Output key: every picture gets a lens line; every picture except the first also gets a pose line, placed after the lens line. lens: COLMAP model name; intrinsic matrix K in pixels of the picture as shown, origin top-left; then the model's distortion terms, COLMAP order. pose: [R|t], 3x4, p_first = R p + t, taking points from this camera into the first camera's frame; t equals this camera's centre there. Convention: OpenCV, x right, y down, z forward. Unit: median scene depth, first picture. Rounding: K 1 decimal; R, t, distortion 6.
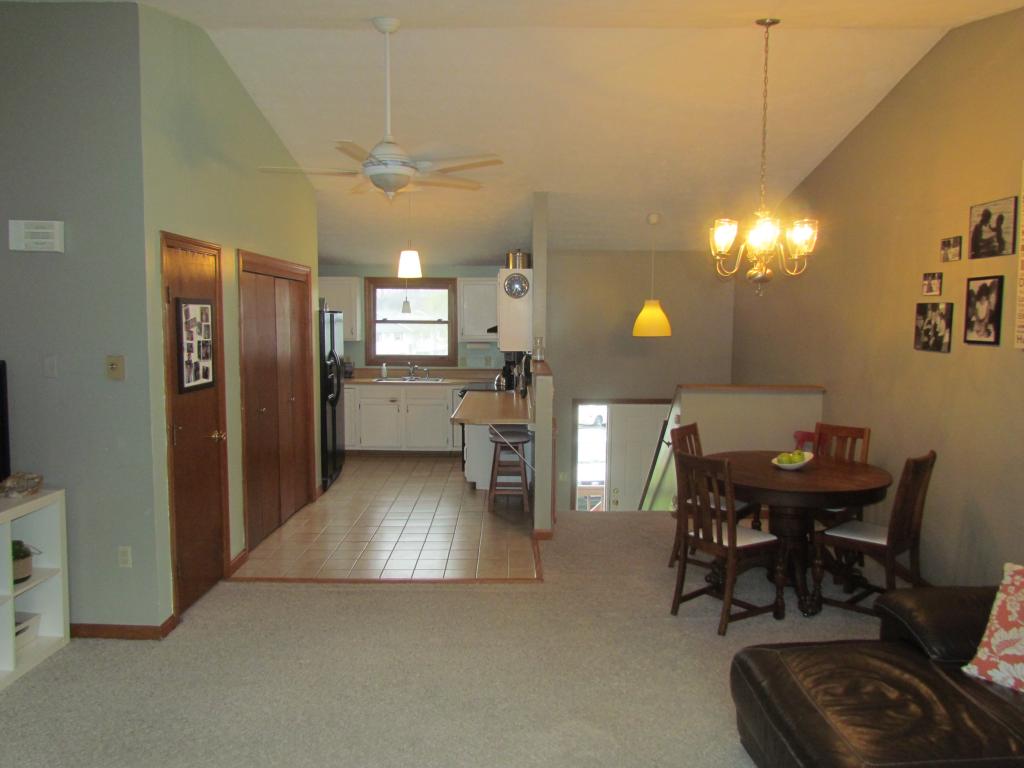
lens RADIAL K [[723.2, 0, 510.4], [0, 723.2, 382.0], [0, 0, 1]] dist [-0.037209, 0.020228]
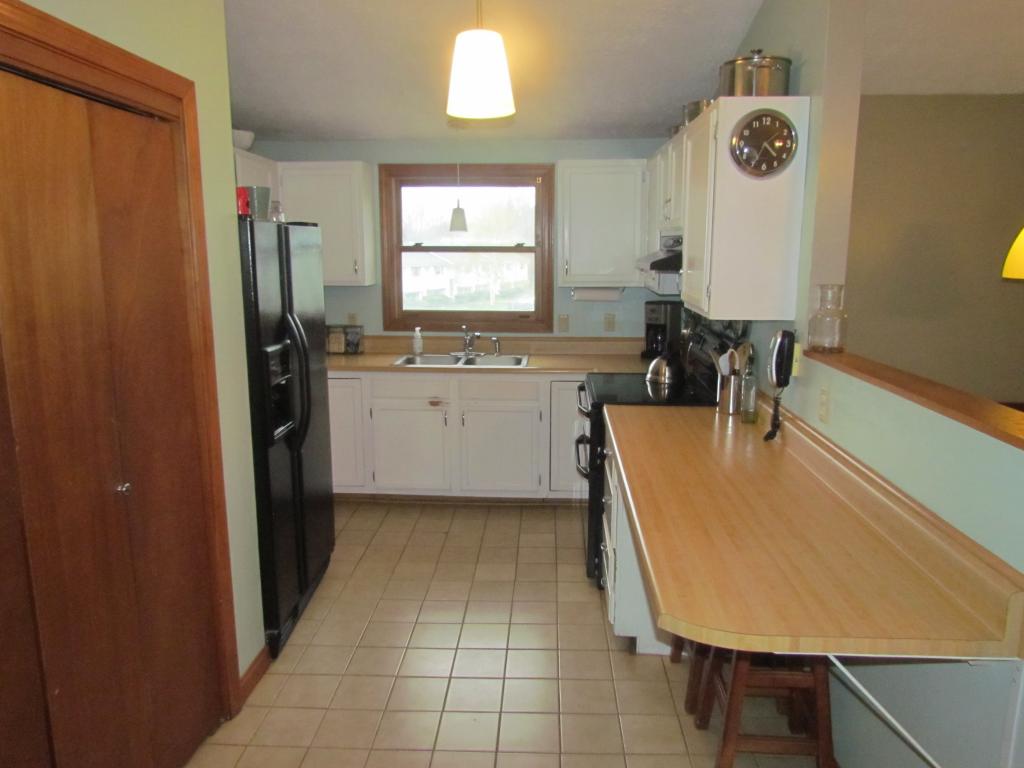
lens RADIAL K [[723.2, 0, 512.0], [0, 723.2, 380.3], [0, 0, 1]] dist [-0.037209, 0.020228]
pose [[0.998568, 0.005031, -0.053257, -0.075573], [-0.000283, 0.996051, 0.088786, -0.034091], [0.053494, -0.088644, 0.994626, 0.464101]]
